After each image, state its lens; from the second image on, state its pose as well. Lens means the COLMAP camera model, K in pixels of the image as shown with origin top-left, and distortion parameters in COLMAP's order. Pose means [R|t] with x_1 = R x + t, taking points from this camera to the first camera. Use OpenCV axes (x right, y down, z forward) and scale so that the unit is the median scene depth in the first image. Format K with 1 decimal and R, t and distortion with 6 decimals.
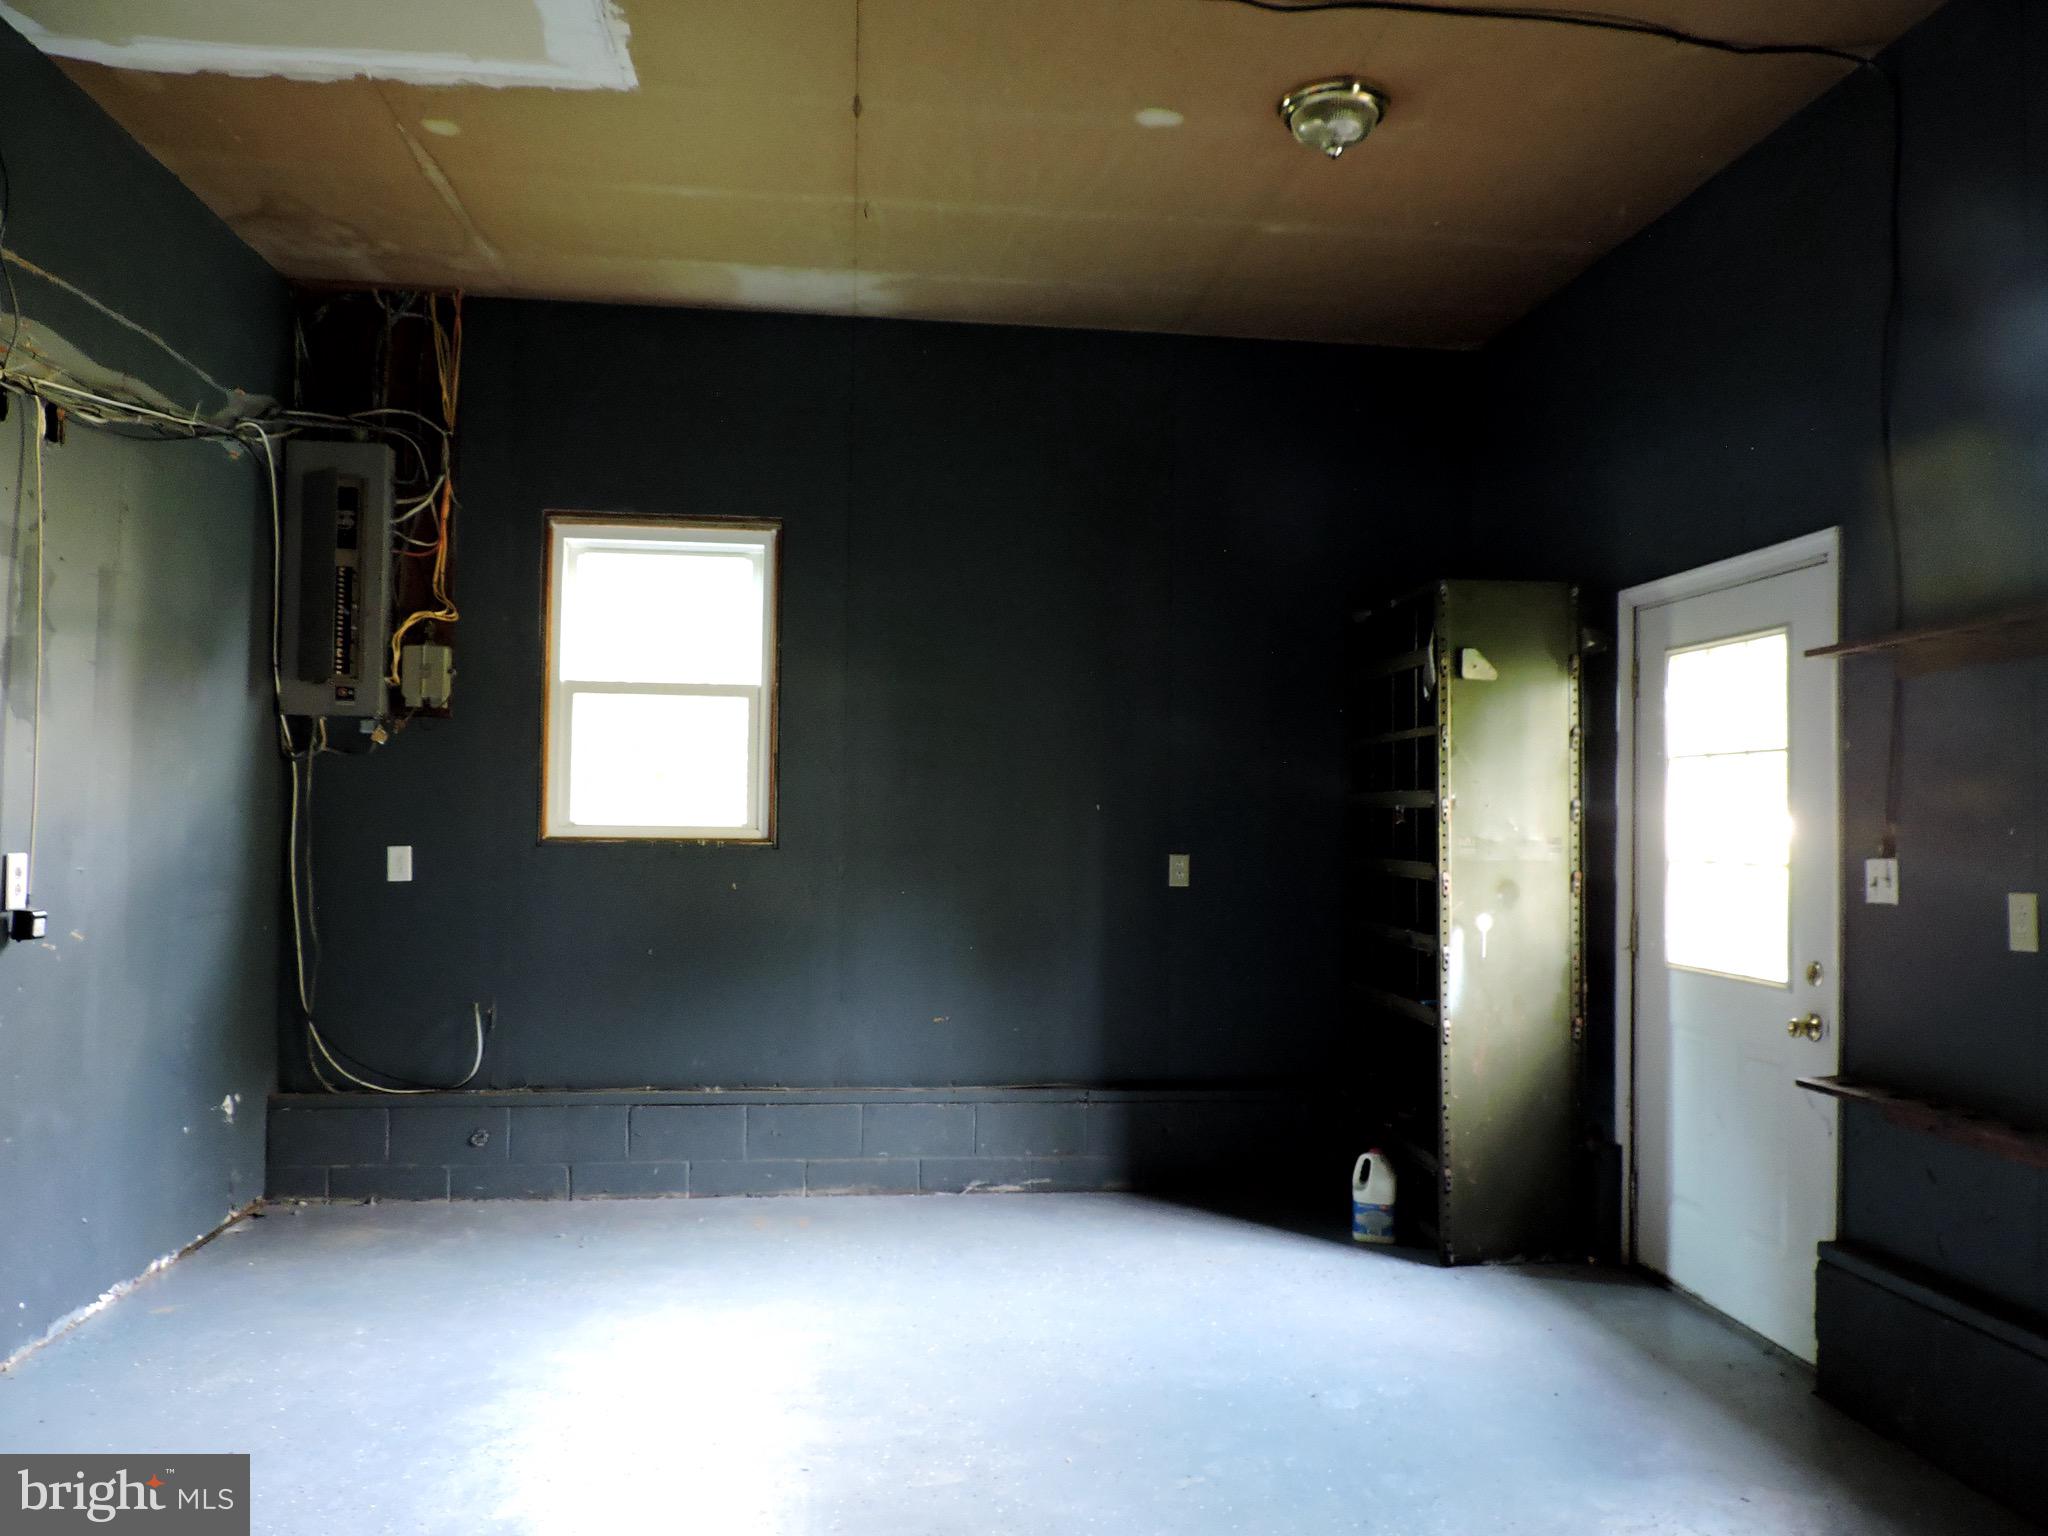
lens RADIAL K [[1463.0, 0, 1024.0], [0, 1463.0, 768.0], [0, 0, 1]] dist [0.008255, -0.000035]
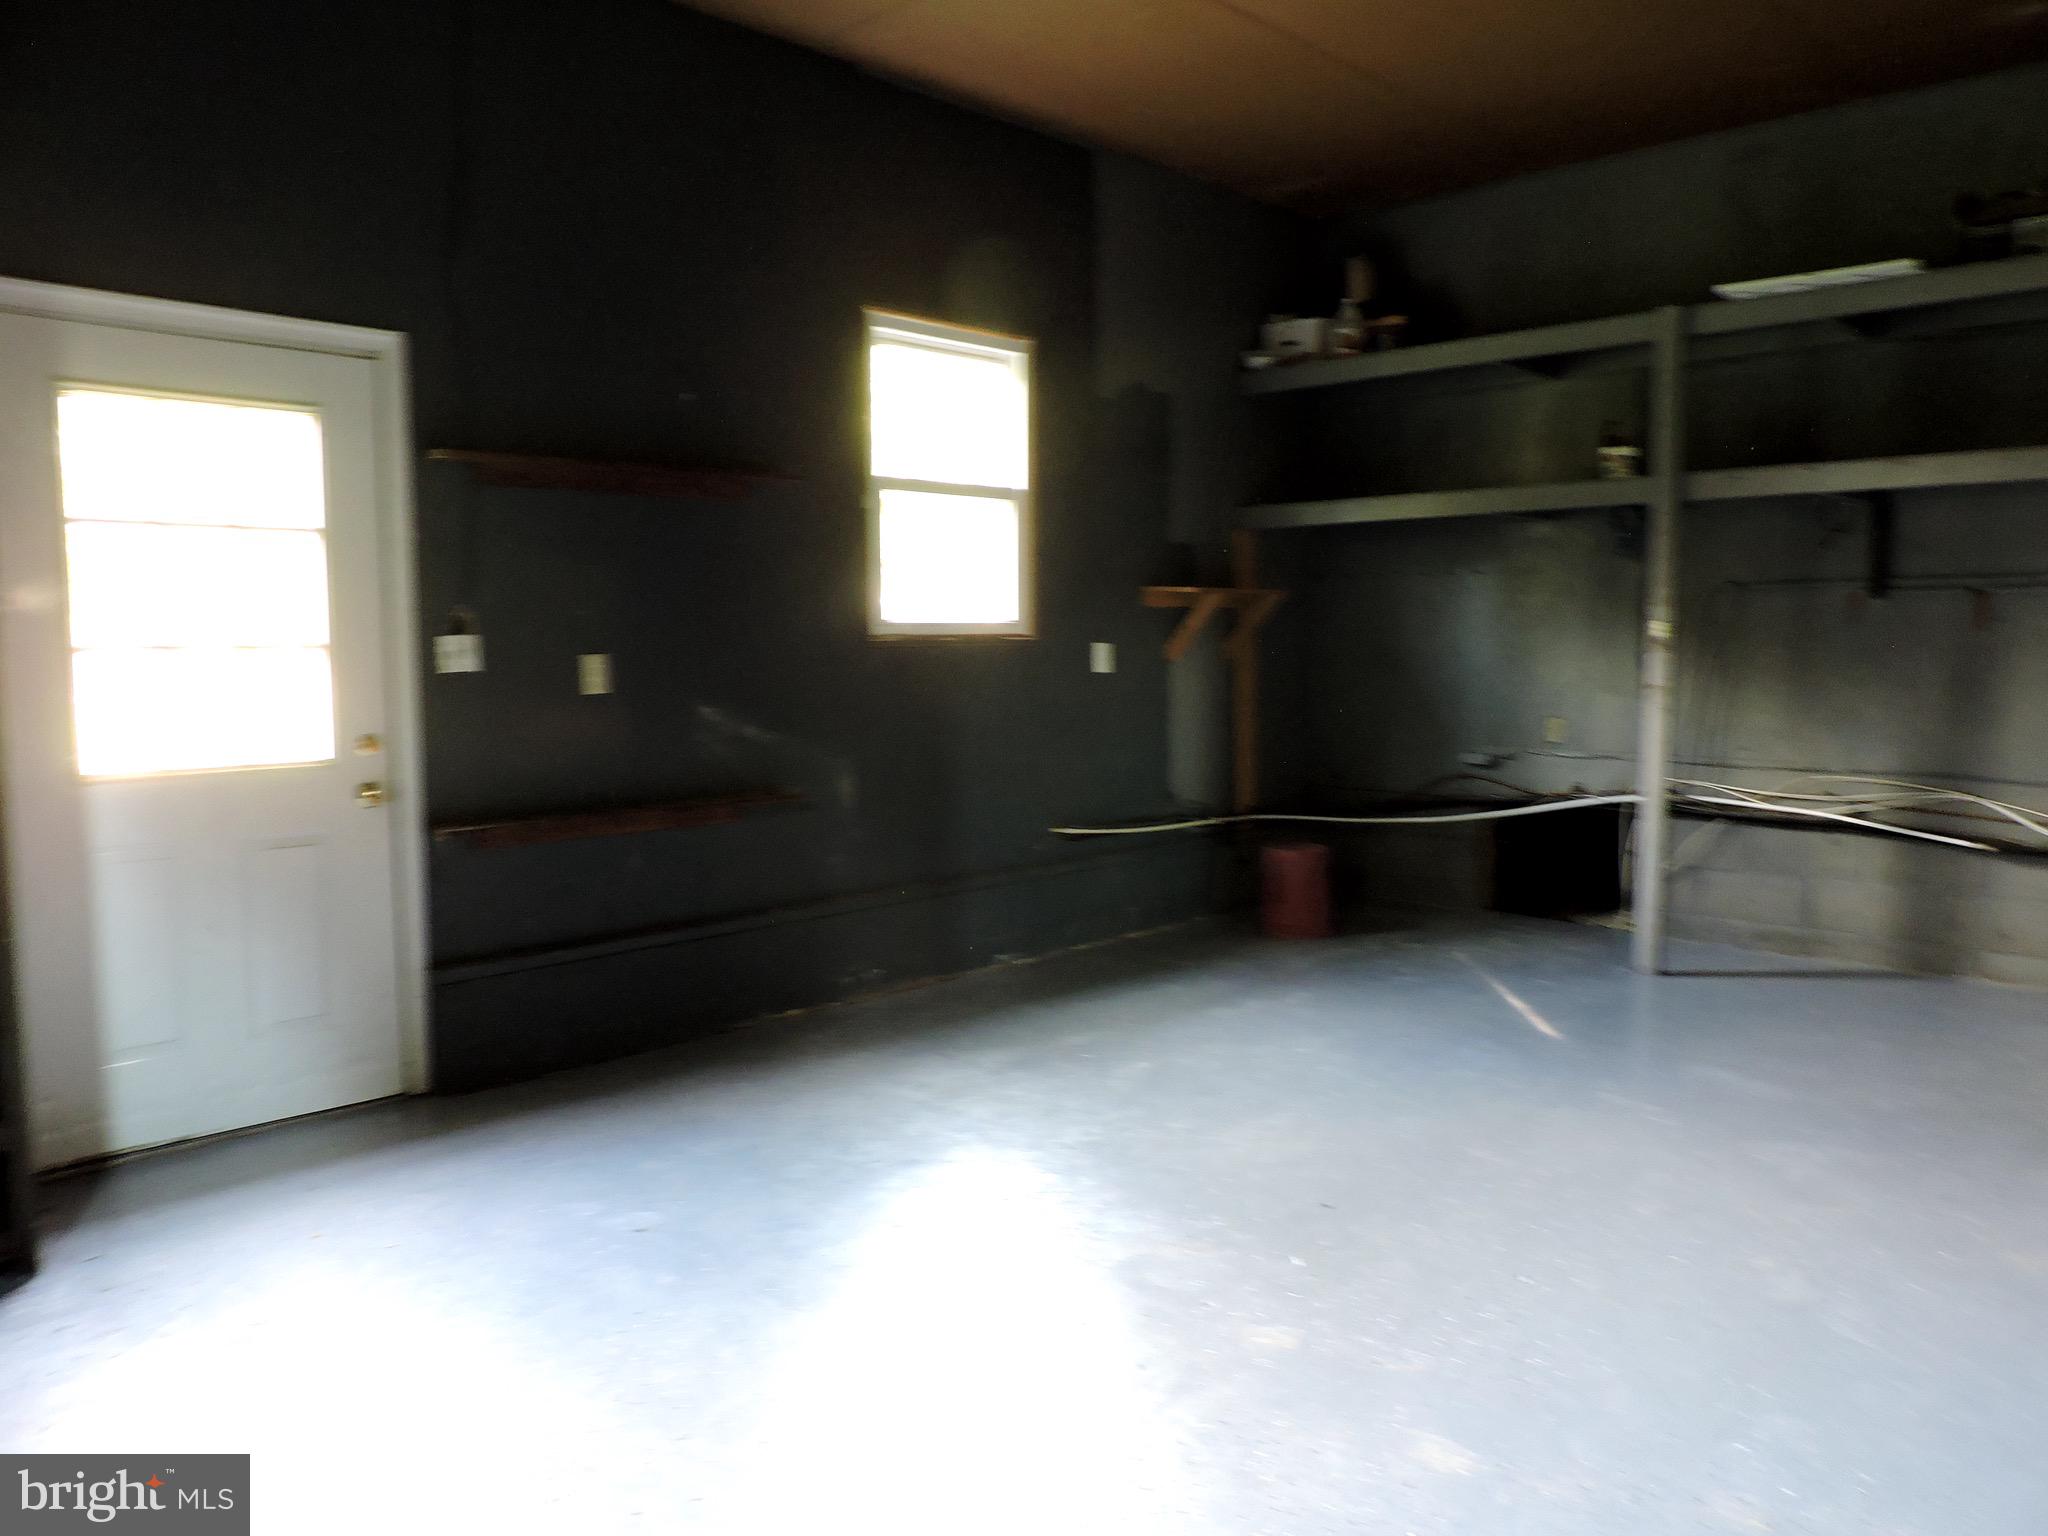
lens RADIAL K [[1463.0, 0, 1024.0], [0, 1463.0, 768.0], [0, 0, 1]] dist [0.008255, -0.000035]
pose [[-0.648152, -0.091217, 0.756028, -0.587786], [-0.031381, 0.995156, 0.093165, 0.041855], [-0.760864, 0.036660, -0.647874, 1.310474]]
